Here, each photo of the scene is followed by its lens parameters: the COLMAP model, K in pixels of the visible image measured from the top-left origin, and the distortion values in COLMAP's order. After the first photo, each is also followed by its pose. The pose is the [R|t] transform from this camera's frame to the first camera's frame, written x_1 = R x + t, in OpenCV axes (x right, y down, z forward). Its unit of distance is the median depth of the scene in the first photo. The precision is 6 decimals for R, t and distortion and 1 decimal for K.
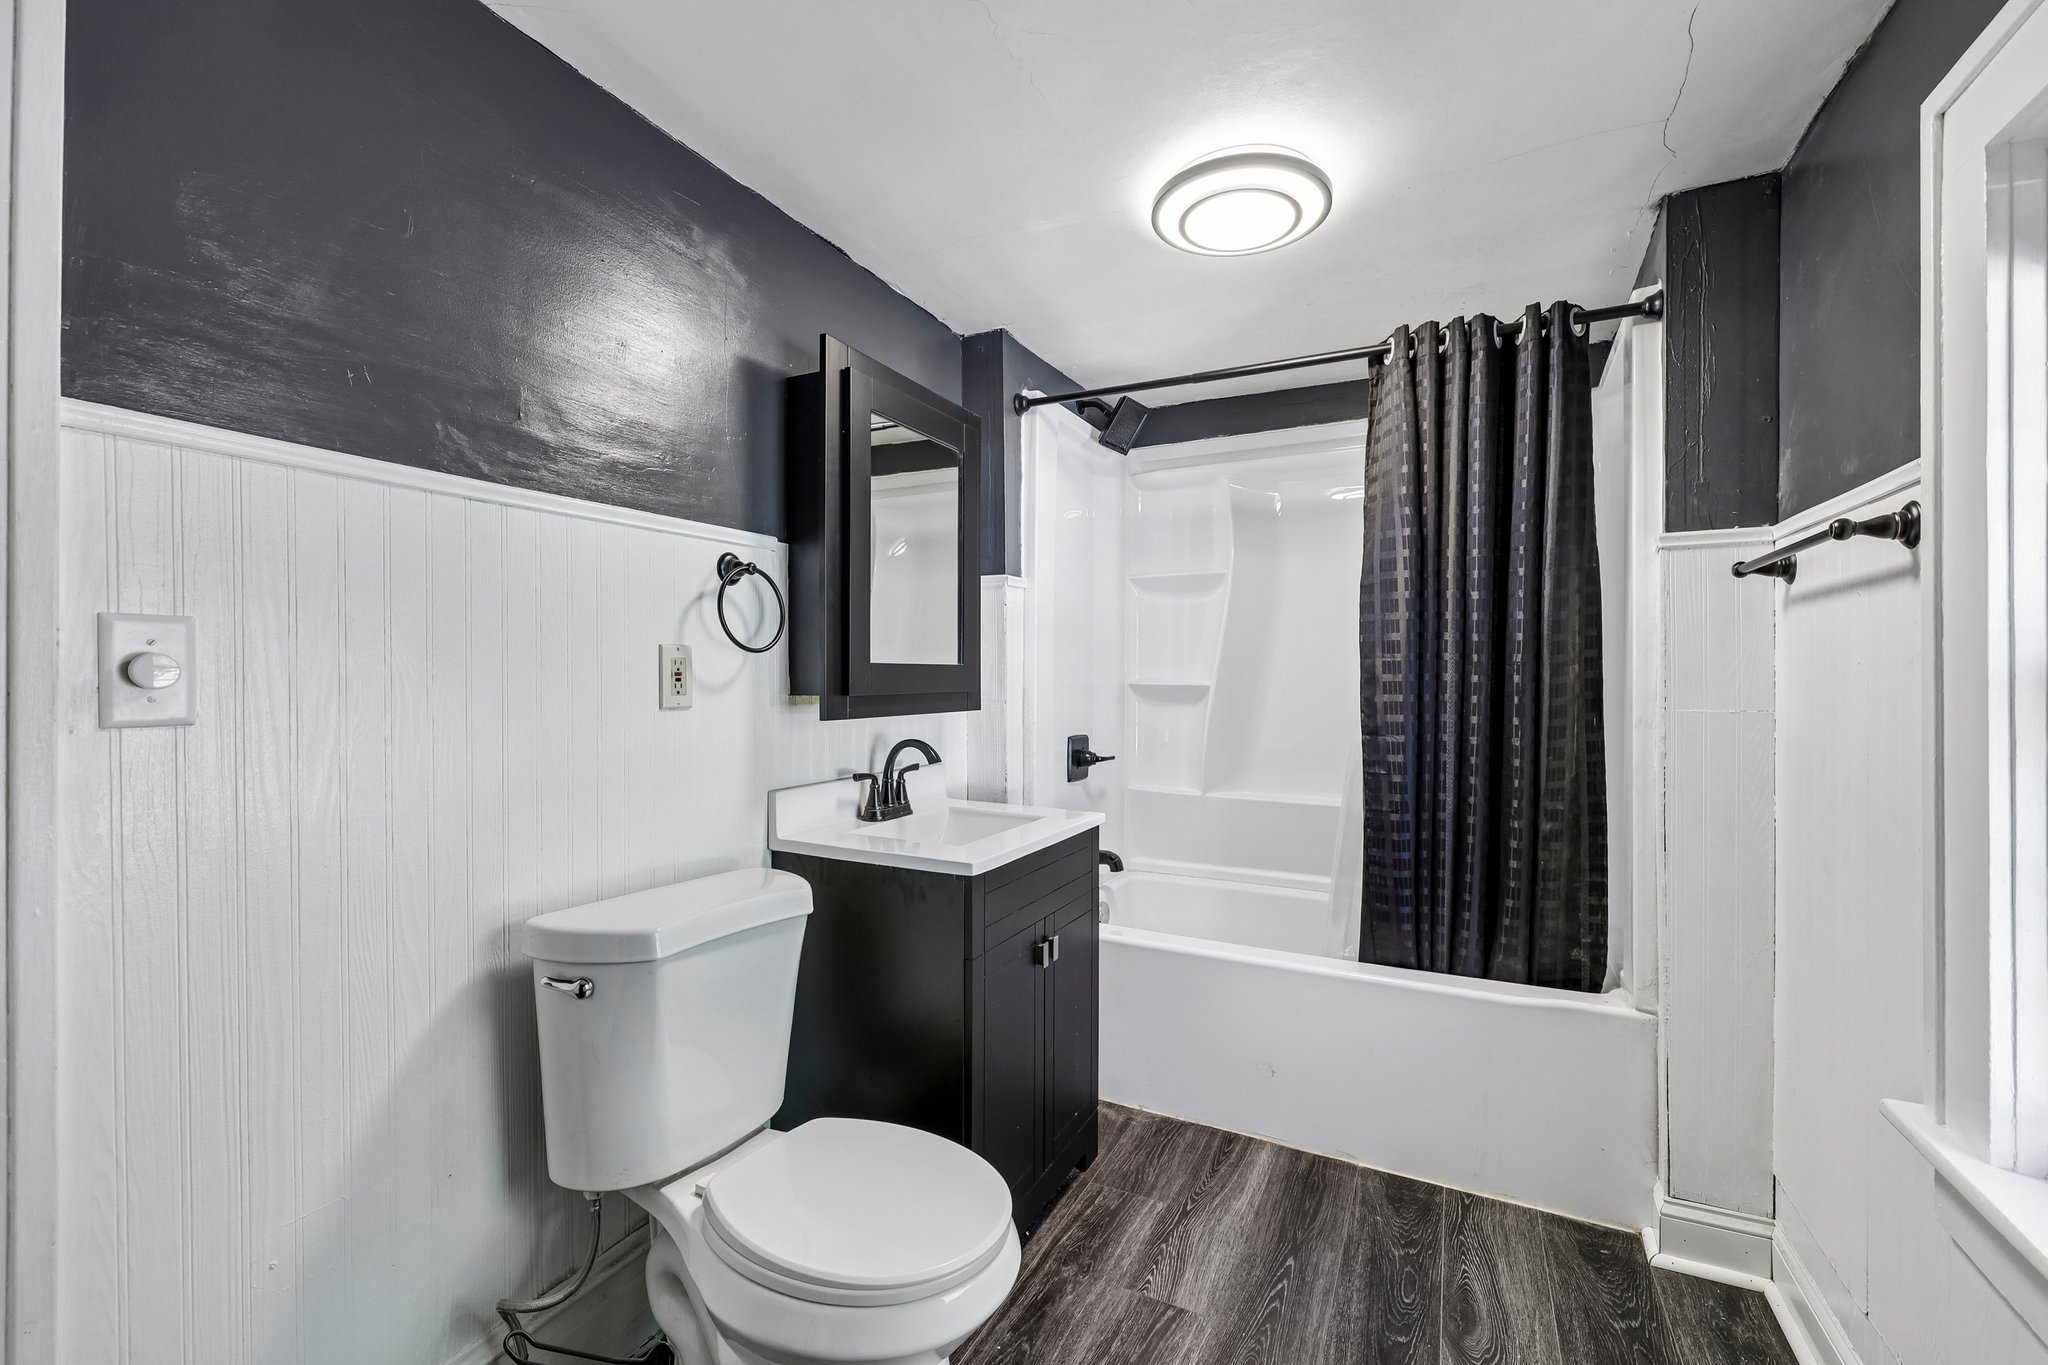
lens RADIAL K [[849.6, 0, 1021.6], [0, 849.6, 679.1], [0, 0, 1]] dist [0.001051, 0.000622]
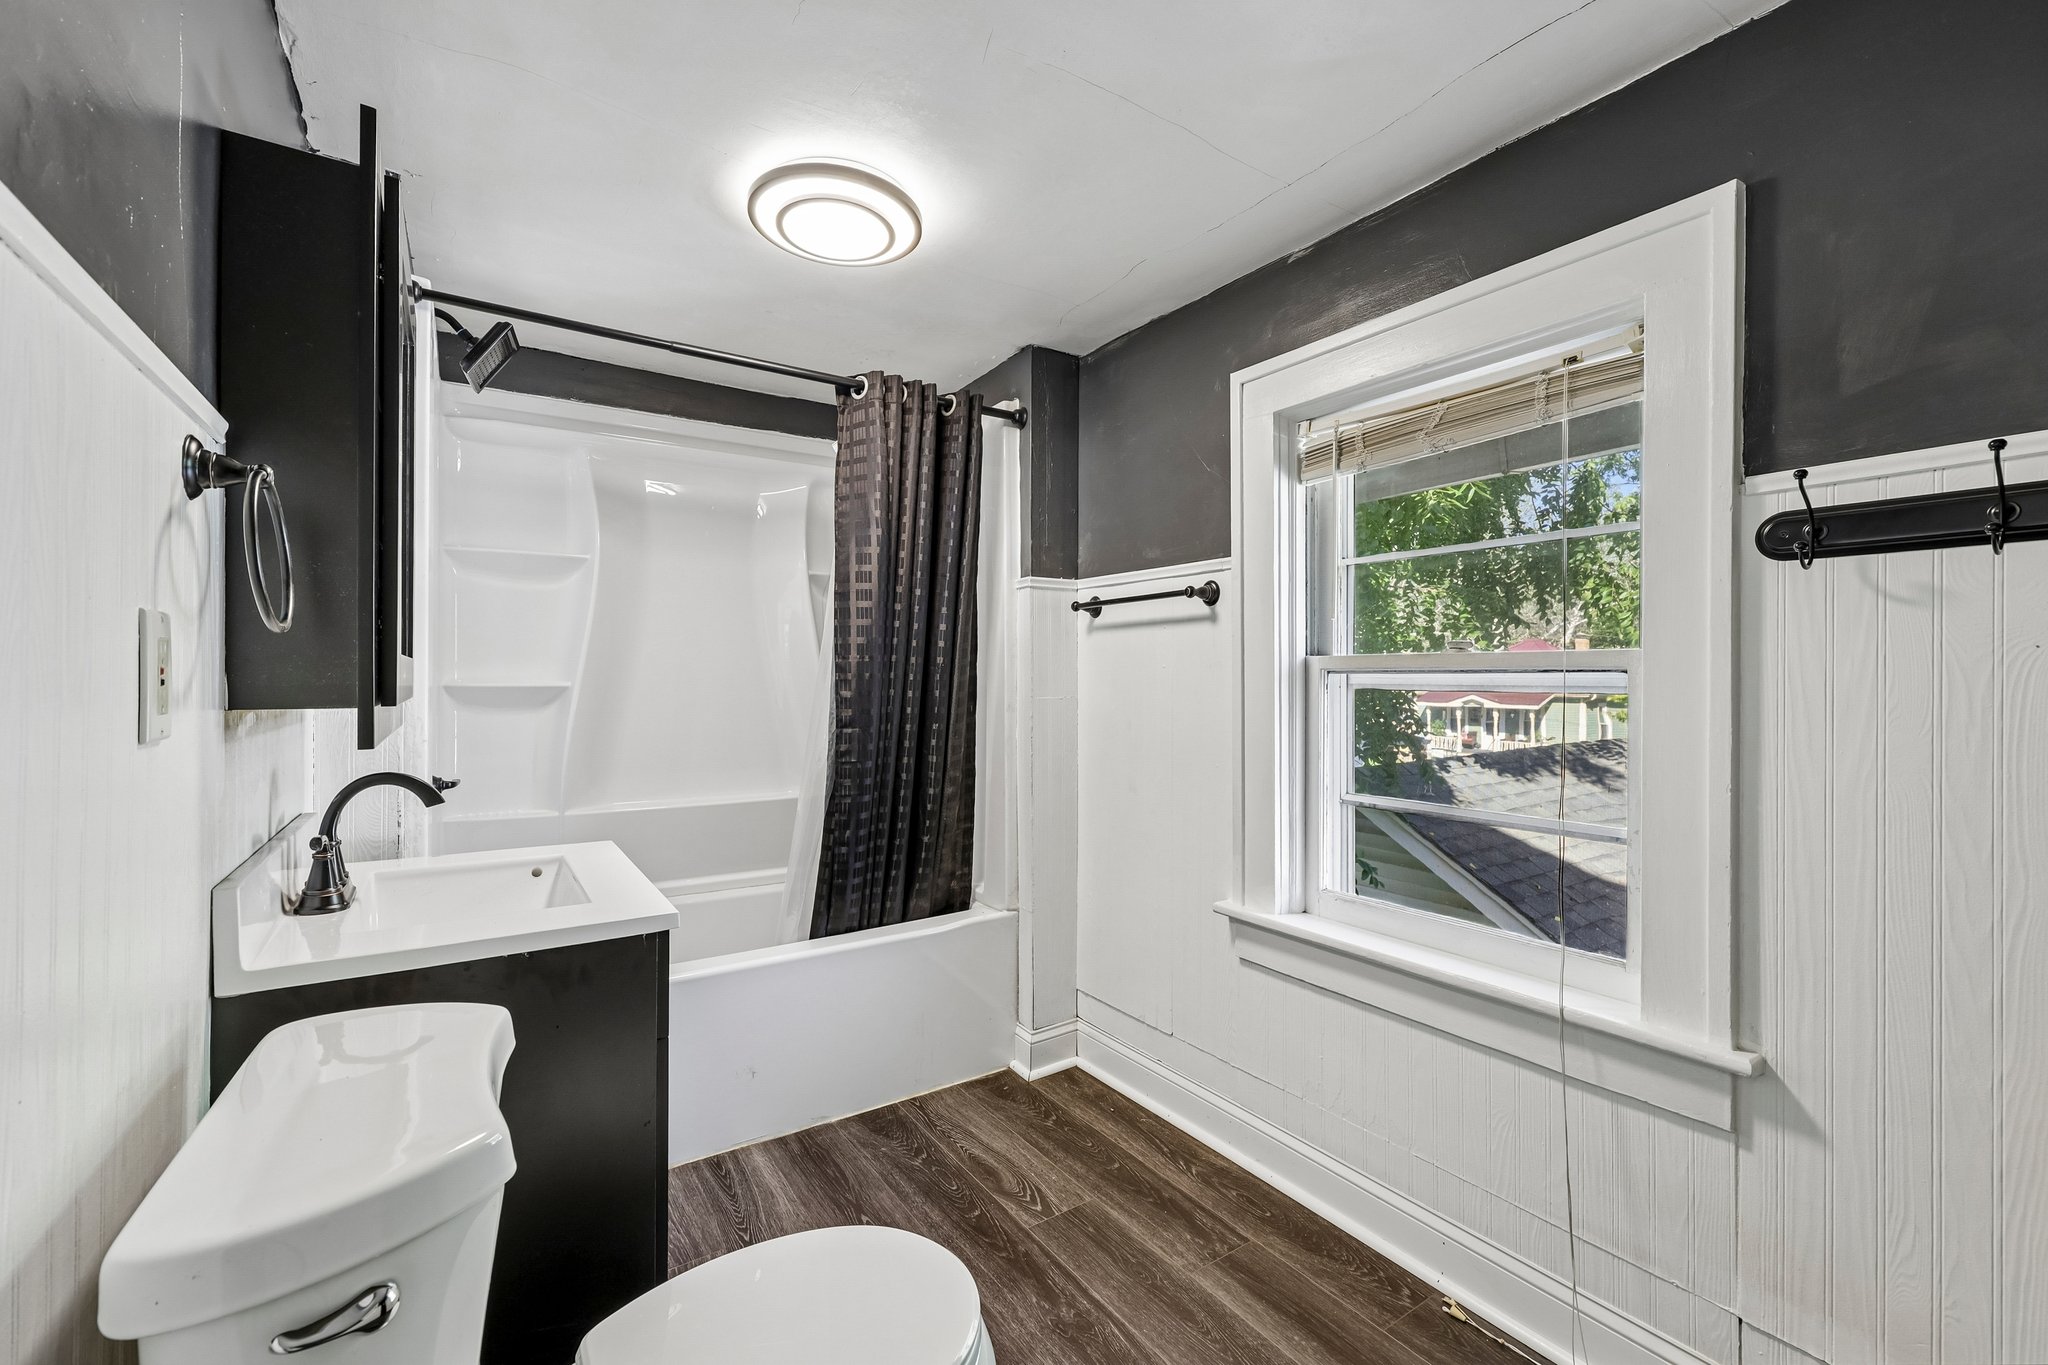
lens RADIAL K [[849.6, 0, 1024.0], [0, 849.6, 682.5], [0, 0, 1]] dist [0.001009, 0.000181]
pose [[0.491967, -0.007794, 0.870579, -0.468807], [0.004600, 0.999969, 0.006354, 0.000097], [-0.870602, 0.000879, 0.491988, 0.267143]]
